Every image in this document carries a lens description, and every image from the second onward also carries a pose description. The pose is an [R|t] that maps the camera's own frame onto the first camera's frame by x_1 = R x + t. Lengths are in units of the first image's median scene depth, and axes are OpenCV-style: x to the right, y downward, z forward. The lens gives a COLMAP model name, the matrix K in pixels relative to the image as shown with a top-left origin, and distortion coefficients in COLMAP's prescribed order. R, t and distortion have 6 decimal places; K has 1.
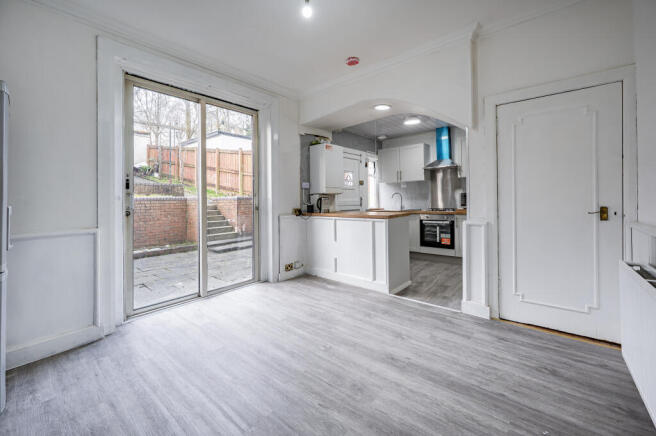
lens RADIAL K [[264.9, 0, 327.6], [0, 264.9, 198.4], [0, 0, 1]] dist [0.009669, -0.001357]
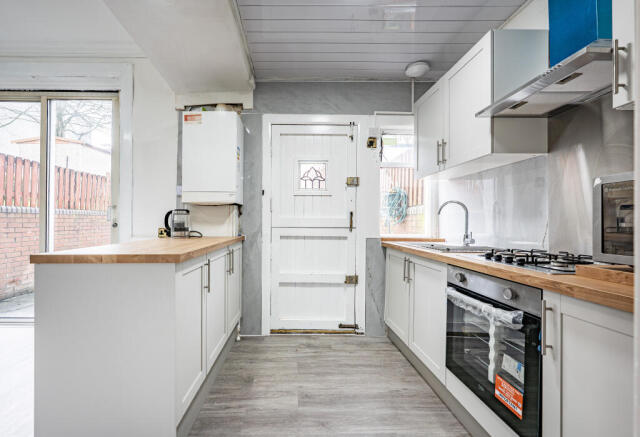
lens RADIAL K [[268.5, 0, 296.9], [0, 268.5, 223.0], [0, 0, 1]] dist [-0.001246, -0.000447]
pose [[0.660042, 0.022312, -0.750898, 0.625782], [-0.010635, 0.999736, 0.020357, 0.009959], [0.751154, -0.005451, 0.660105, 0.892674]]
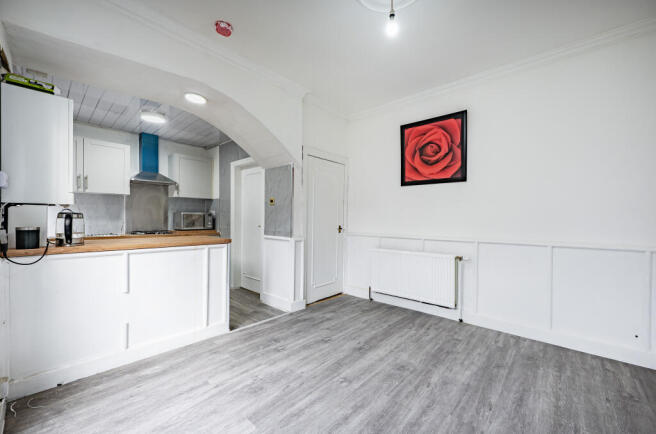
lens RADIAL K [[264.9, 0, 324.4], [0, 264.9, 216.0], [0, 0, 1]] dist [0.009669, -0.001357]
pose [[0.047595, 0.025884, 0.998531, -0.524199], [-0.017936, 0.999525, -0.025055, 0.006087], [-0.998706, -0.016717, 0.048037, 0.571061]]
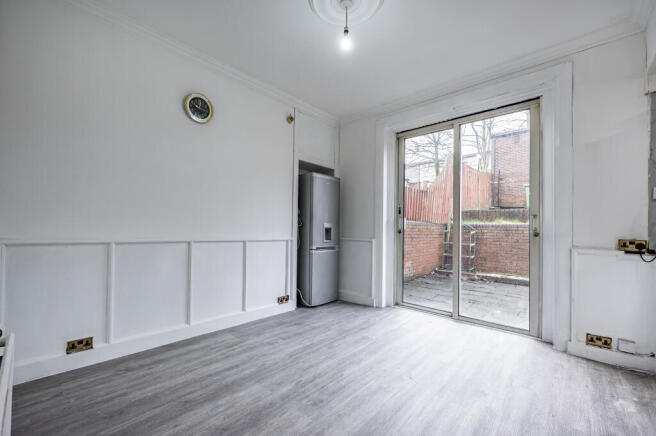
lens RADIAL K [[264.9, 0, 318.7], [0, 264.9, 225.6], [0, 0, 1]] dist [0.009669, -0.001357]
pose [[-0.045534, -0.000386, -0.998963, 0.482017], [-0.007902, 0.999969, -0.000026, 0.018836], [0.998932, 0.007893, -0.045536, 0.451636]]
